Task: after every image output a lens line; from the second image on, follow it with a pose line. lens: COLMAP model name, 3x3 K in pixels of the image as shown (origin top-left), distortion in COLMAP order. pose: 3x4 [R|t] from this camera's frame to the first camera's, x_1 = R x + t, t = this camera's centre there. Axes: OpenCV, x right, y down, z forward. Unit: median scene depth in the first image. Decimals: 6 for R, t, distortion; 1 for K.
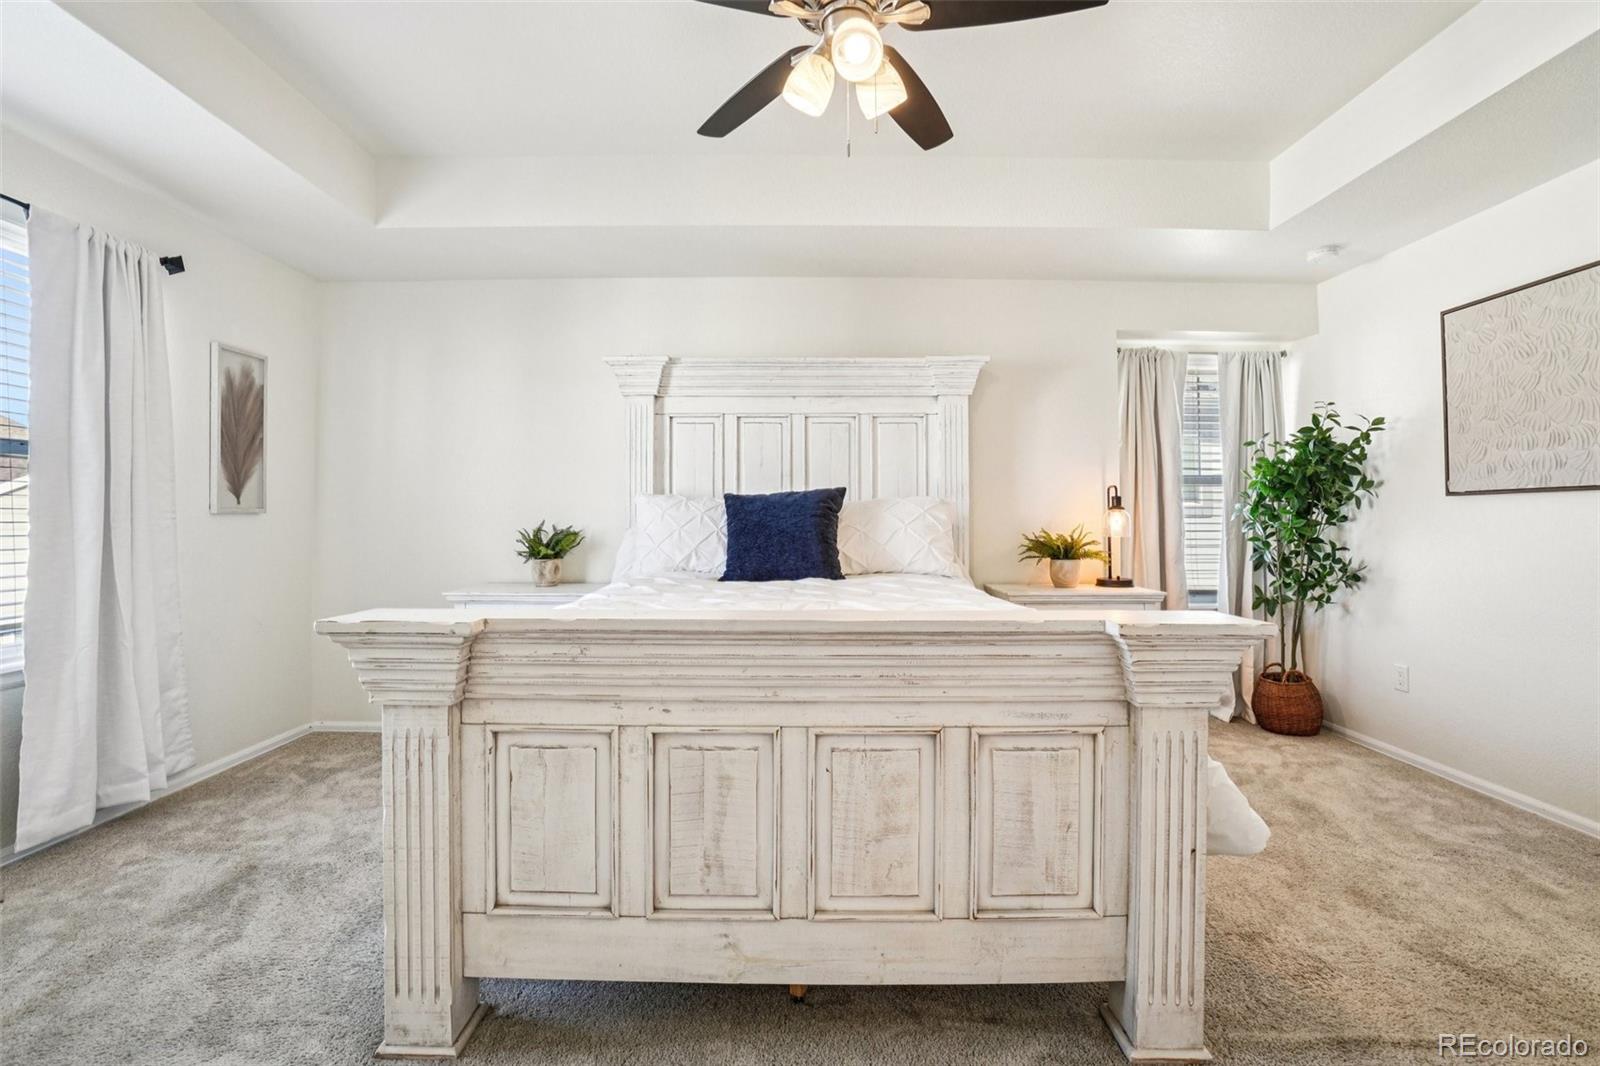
lens RADIAL K [[724.8, 0, 782.5], [0, 724.8, 503.3], [0, 0, 1]] dist [-0.040483, 0.001516]
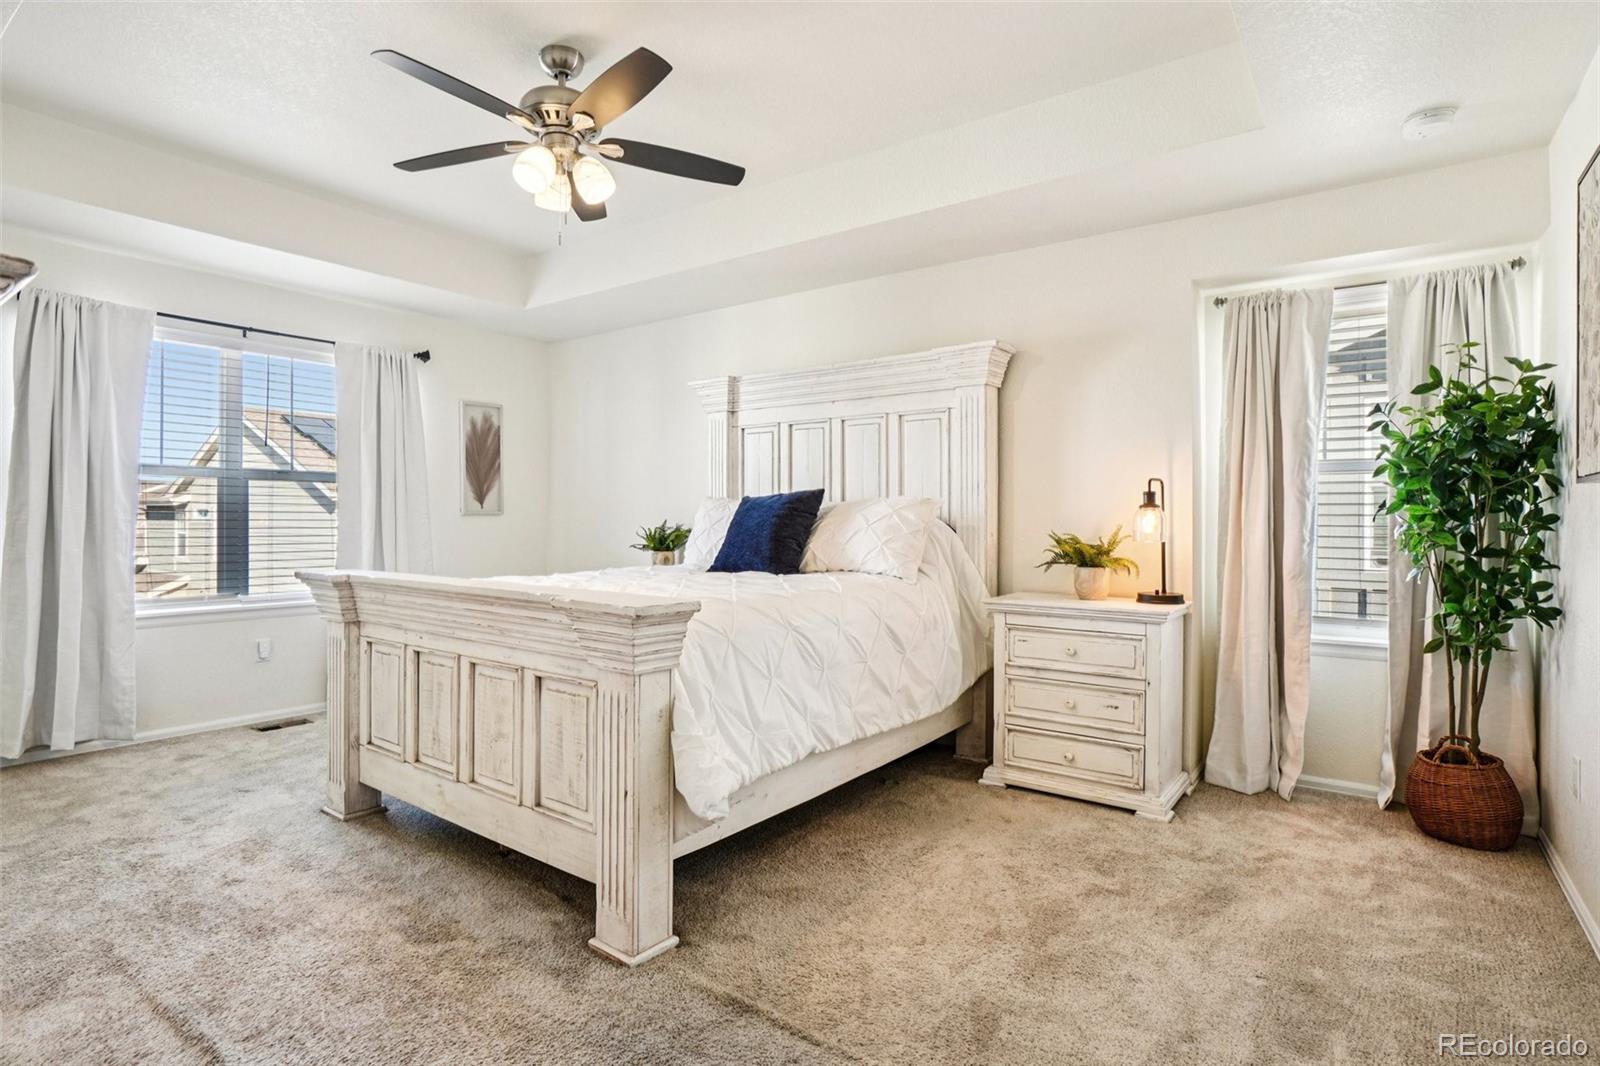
lens RADIAL K [[796.7, 0, 771.1], [0, 796.7, 518.2], [0, 0, 1]] dist [-0.023171, -0.000645]
pose [[0.802307, 0.001163, -0.596910, 0.710661], [0.010769, 0.999807, 0.016422, 0.000980], [0.596814, -0.019604, 0.802140, 0.028095]]
